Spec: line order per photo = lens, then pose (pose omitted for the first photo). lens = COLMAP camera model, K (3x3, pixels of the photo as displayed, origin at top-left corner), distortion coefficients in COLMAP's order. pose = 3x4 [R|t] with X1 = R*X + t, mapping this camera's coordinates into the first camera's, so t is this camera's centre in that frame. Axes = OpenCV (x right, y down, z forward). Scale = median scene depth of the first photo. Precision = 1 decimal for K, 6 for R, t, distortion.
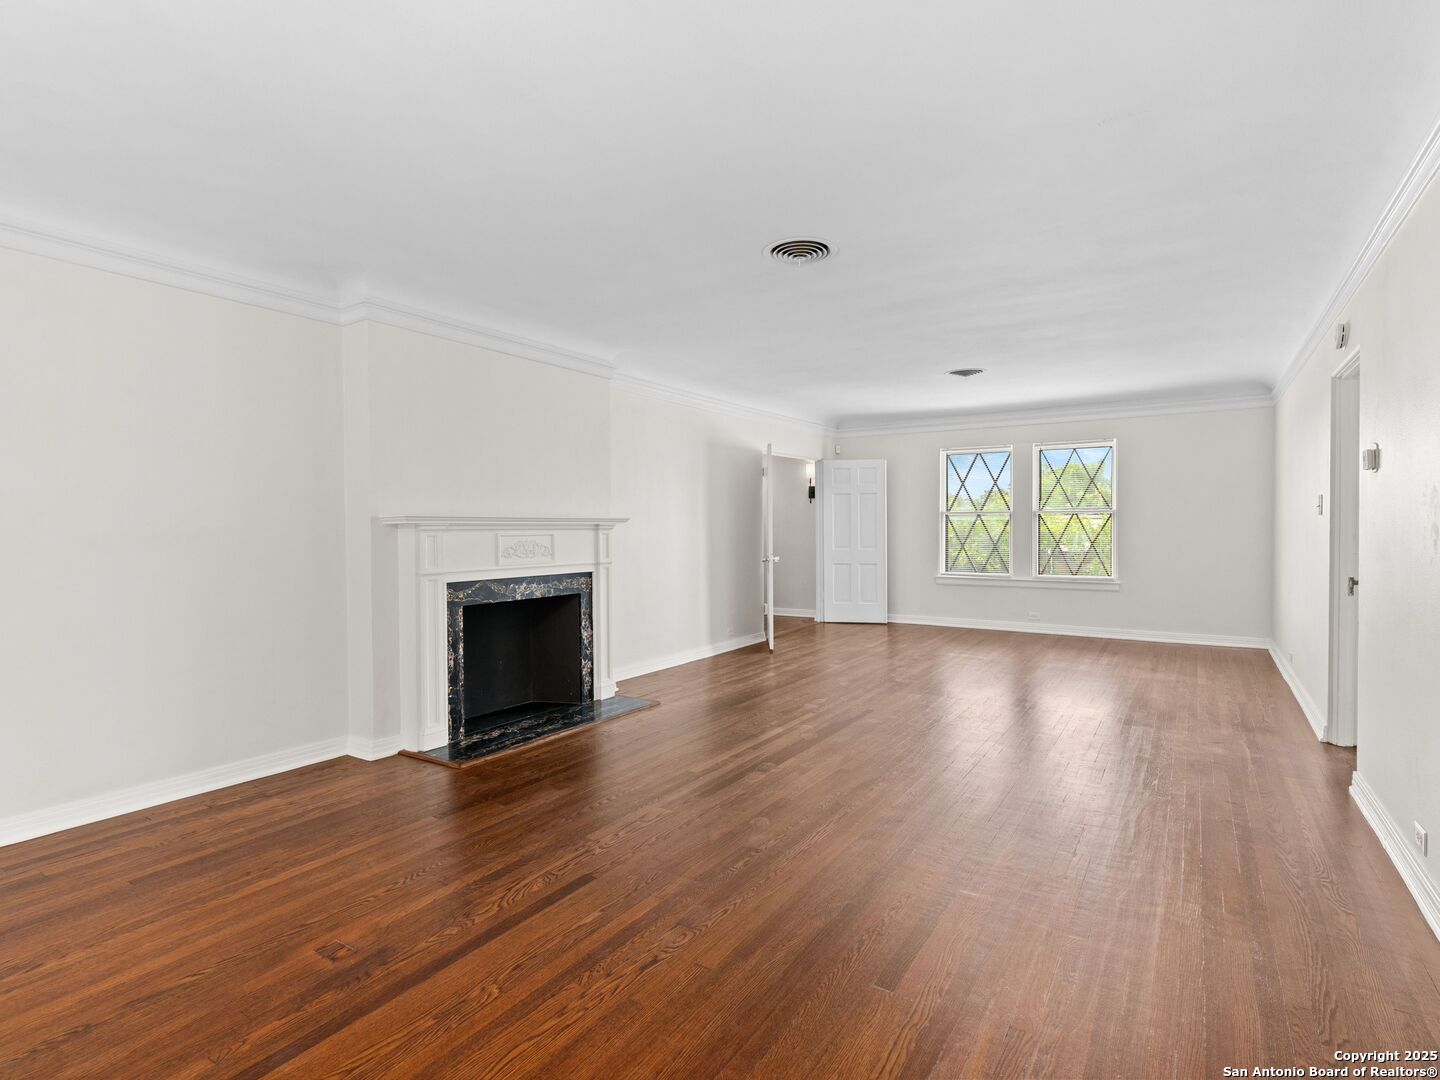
lens RADIAL K [[737.7, 0, 724.0], [0, 737.7, 542.0], [0, 0, 1]] dist [-0.005022, 0.003710]
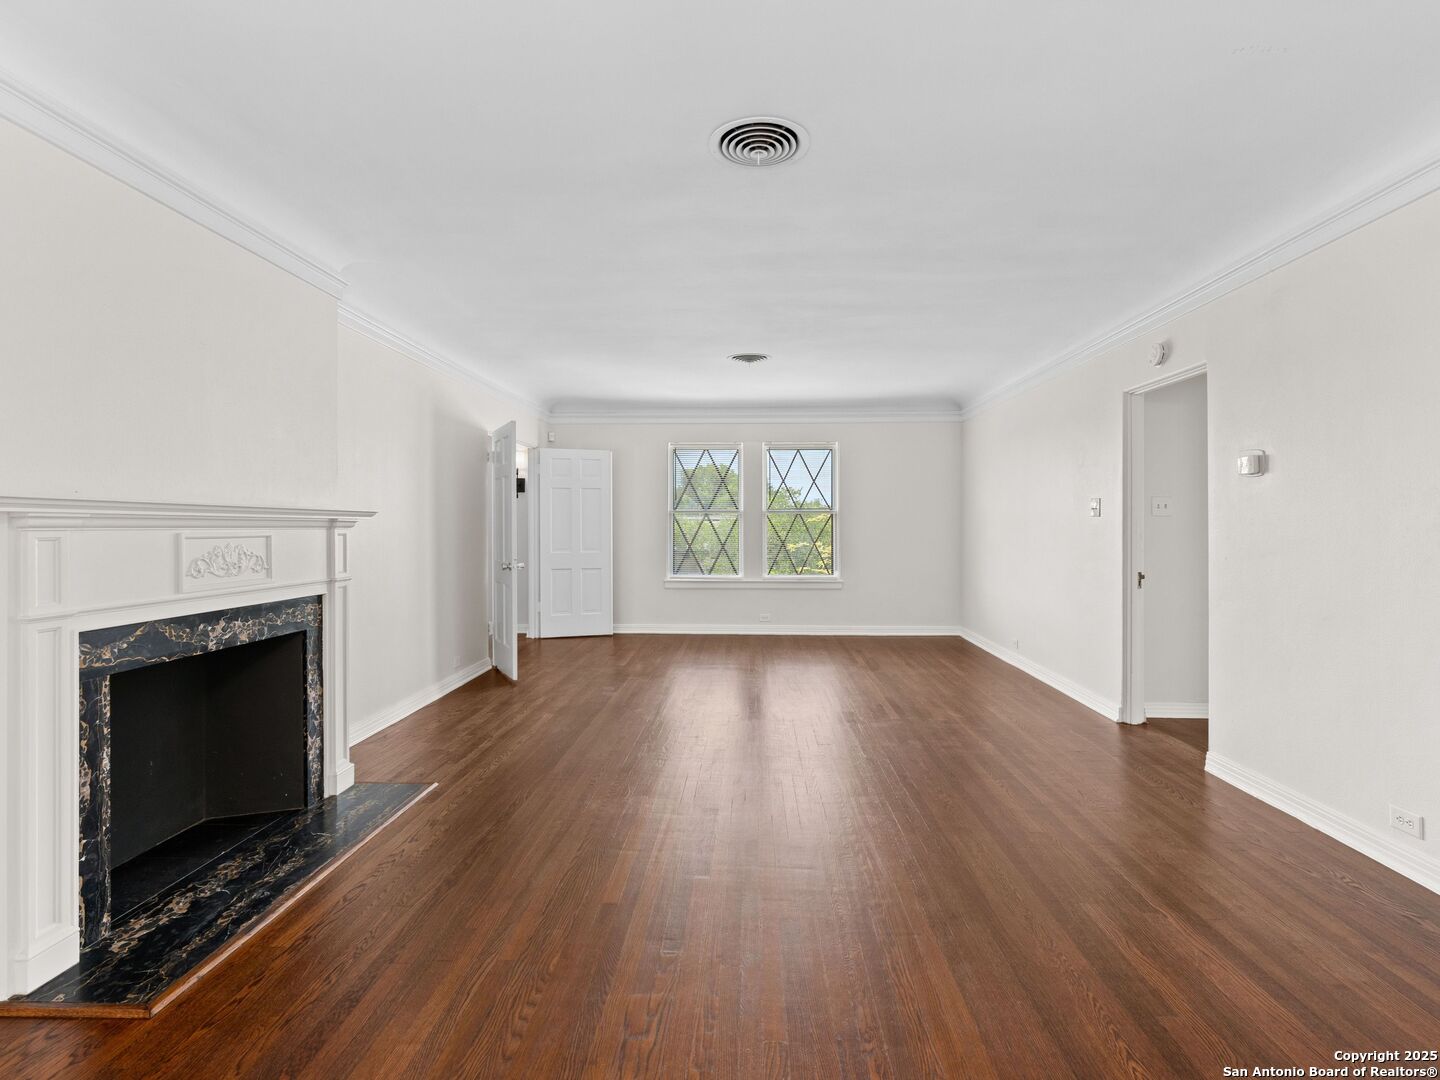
lens RADIAL K [[737.7, 0, 715.7], [0, 737.7, 529.8], [0, 0, 1]] dist [-0.005022, 0.003710]
pose [[0.860769, 0.001766, 0.508993, -0.212335], [0.007280, 0.999849, -0.015780, -0.002599], [-0.508944, 0.017288, 0.860626, 0.287078]]
